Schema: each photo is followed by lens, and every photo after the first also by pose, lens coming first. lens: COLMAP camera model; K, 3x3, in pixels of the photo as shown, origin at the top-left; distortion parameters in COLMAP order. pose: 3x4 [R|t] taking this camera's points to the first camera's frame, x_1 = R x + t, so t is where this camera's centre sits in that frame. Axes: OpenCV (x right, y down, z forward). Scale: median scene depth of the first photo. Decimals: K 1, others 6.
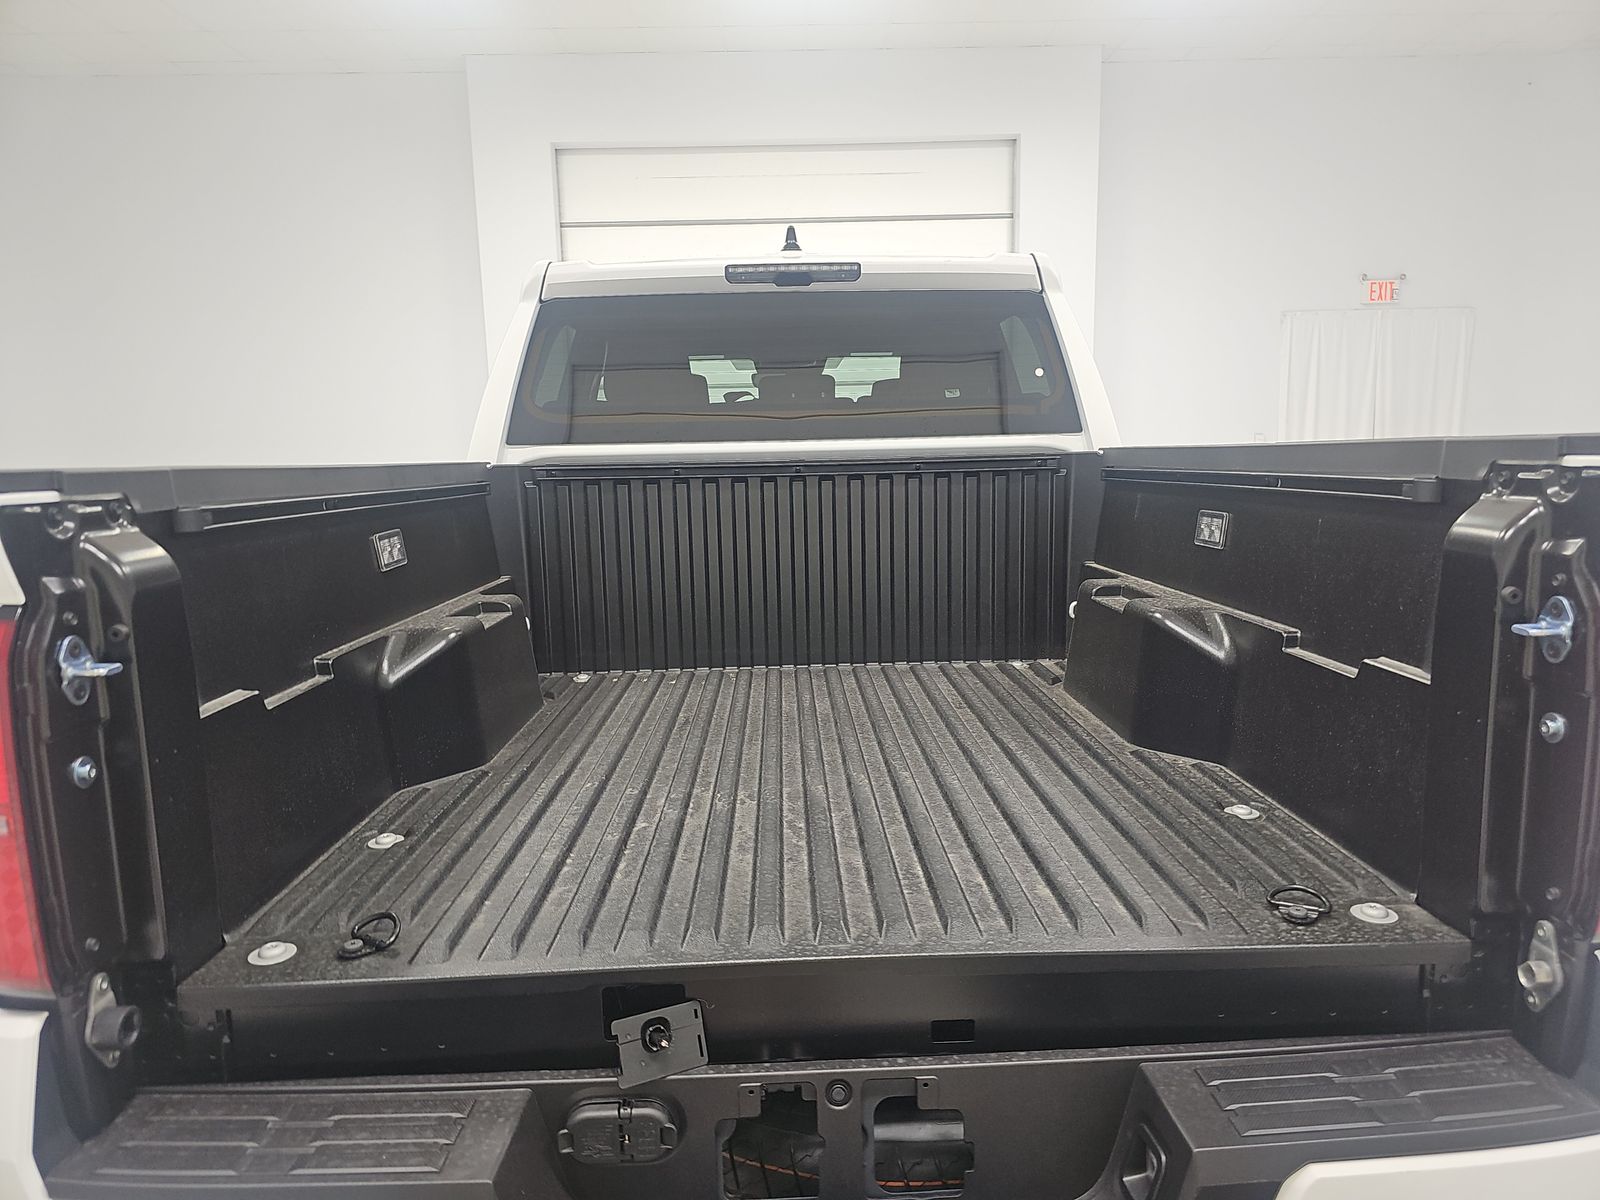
lens RADIAL K [[1080.6, 0, 811.6], [0, 1080.6, 603.7], [0, 0, 1]] dist [-0.009444, -0.004410]
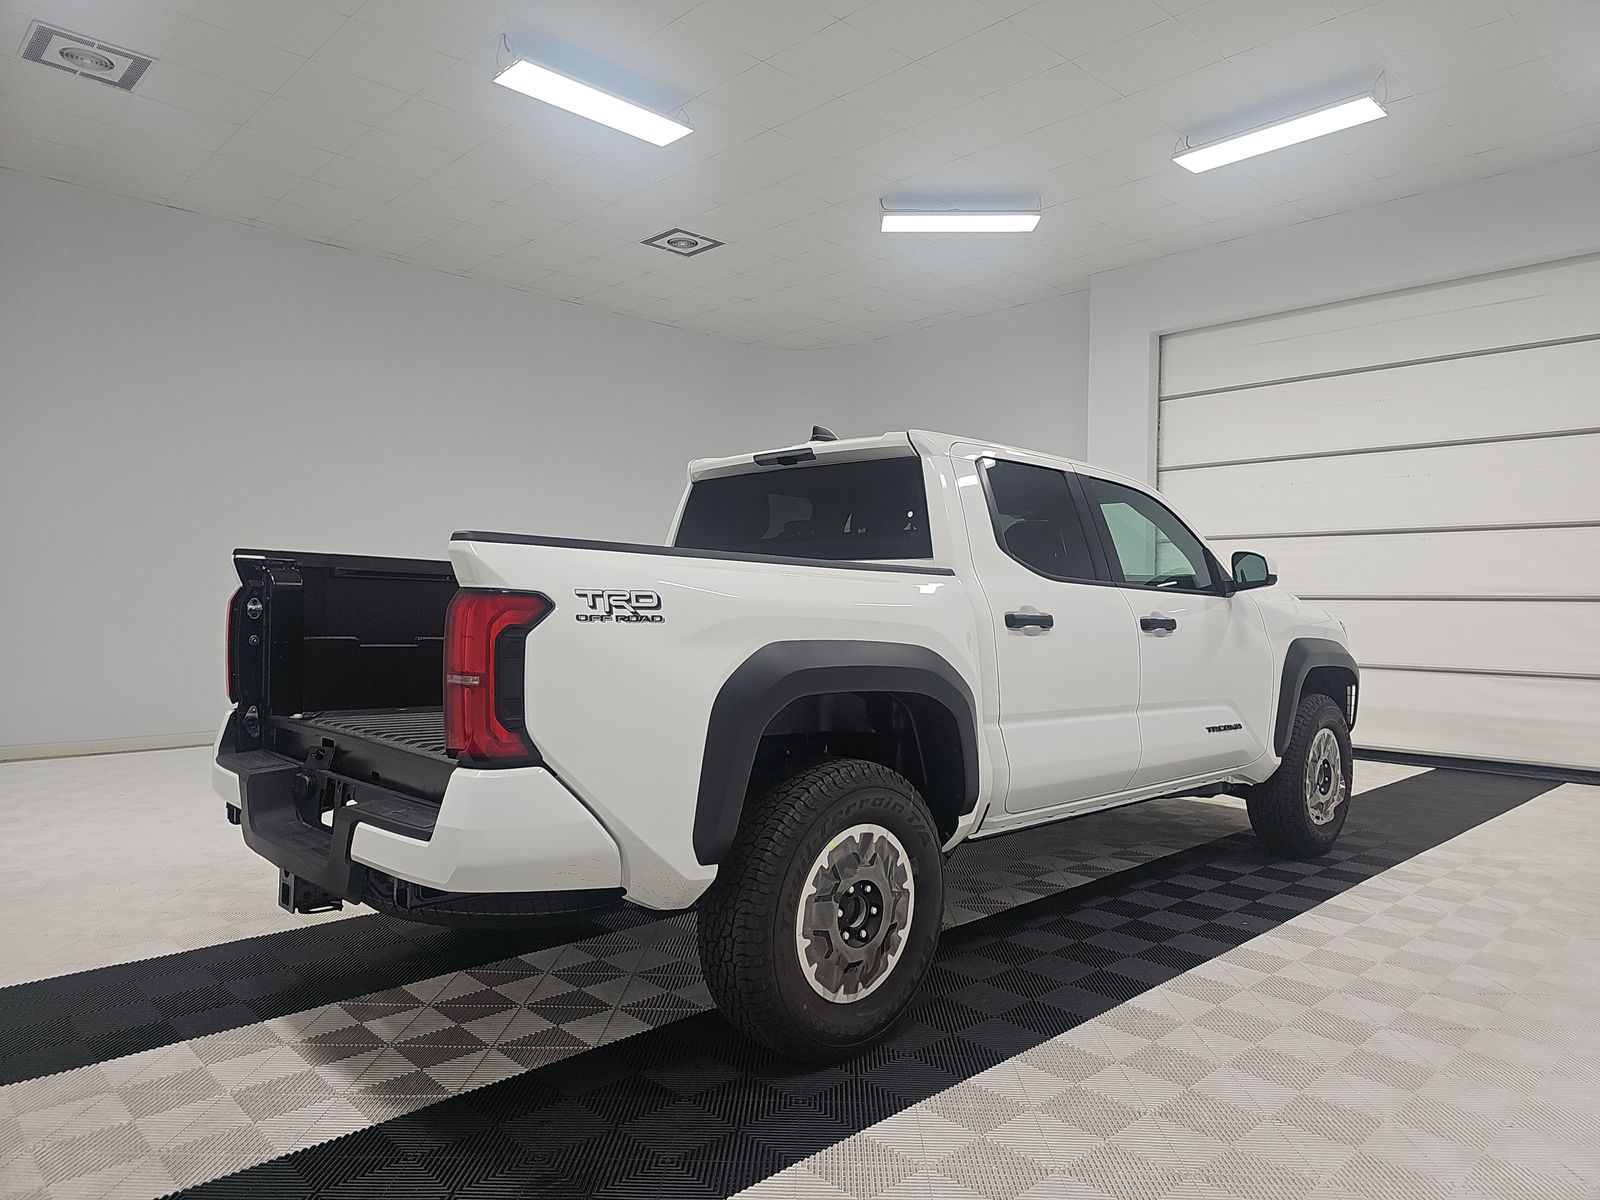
lens RADIAL K [[1080.6, 0, 811.6], [0, 1080.6, 603.7], [0, 0, 1]] dist [-0.009444, -0.004410]
pose [[0.675730, 0.033959, -0.736367, 1.820713], [-0.139618, 0.986753, -0.082614, 0.049627], [0.723807, 0.158635, 0.671520, -0.008545]]
